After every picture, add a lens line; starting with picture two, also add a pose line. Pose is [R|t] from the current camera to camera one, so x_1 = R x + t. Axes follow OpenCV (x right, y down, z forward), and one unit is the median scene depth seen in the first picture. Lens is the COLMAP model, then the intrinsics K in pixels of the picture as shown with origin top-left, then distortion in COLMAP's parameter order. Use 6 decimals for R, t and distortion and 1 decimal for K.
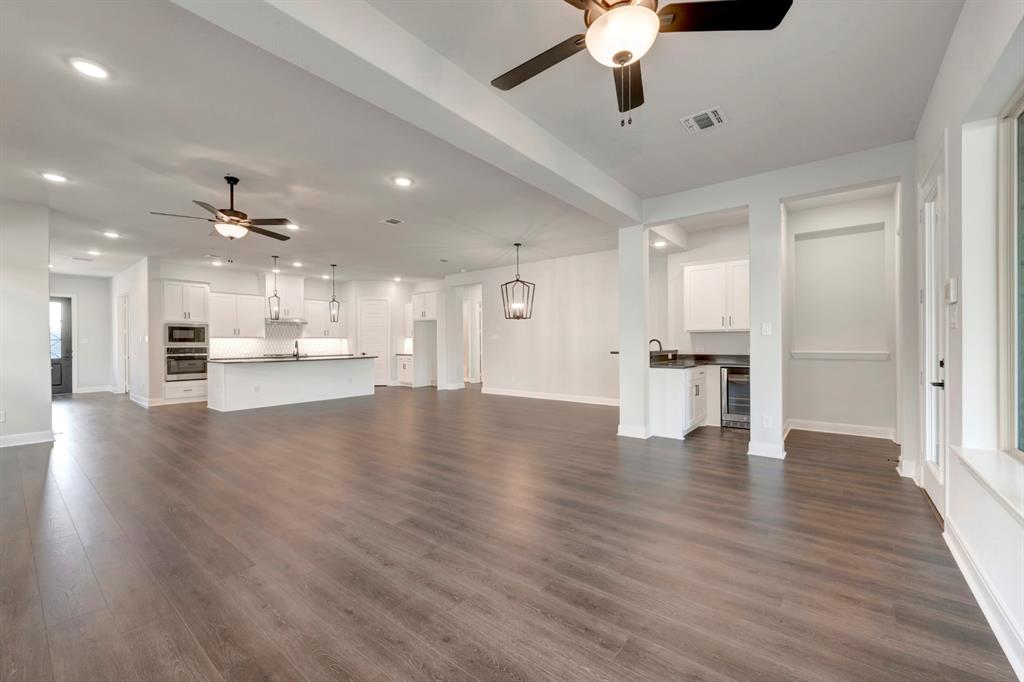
lens RADIAL K [[409.7, 0, 517.3], [0, 409.7, 341.1], [0, 0, 1]] dist [0.000042, -0.000214]
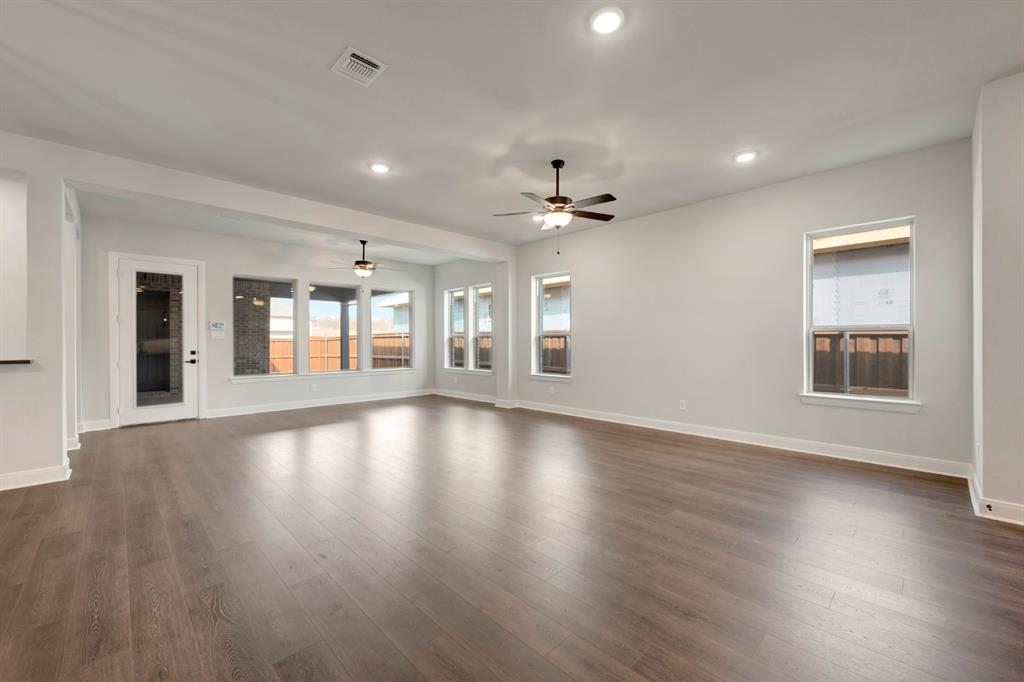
lens RADIAL K [[409.7, 0, 517.3], [0, 409.7, 341.1], [0, 0, 1]] dist [0.000042, -0.000214]
pose [[-0.991742, 0.008793, 0.127946, -0.374101], [0.008275, 0.999955, -0.004580, 0.006343], [-0.127980, -0.003483, -0.991771, 1.001796]]
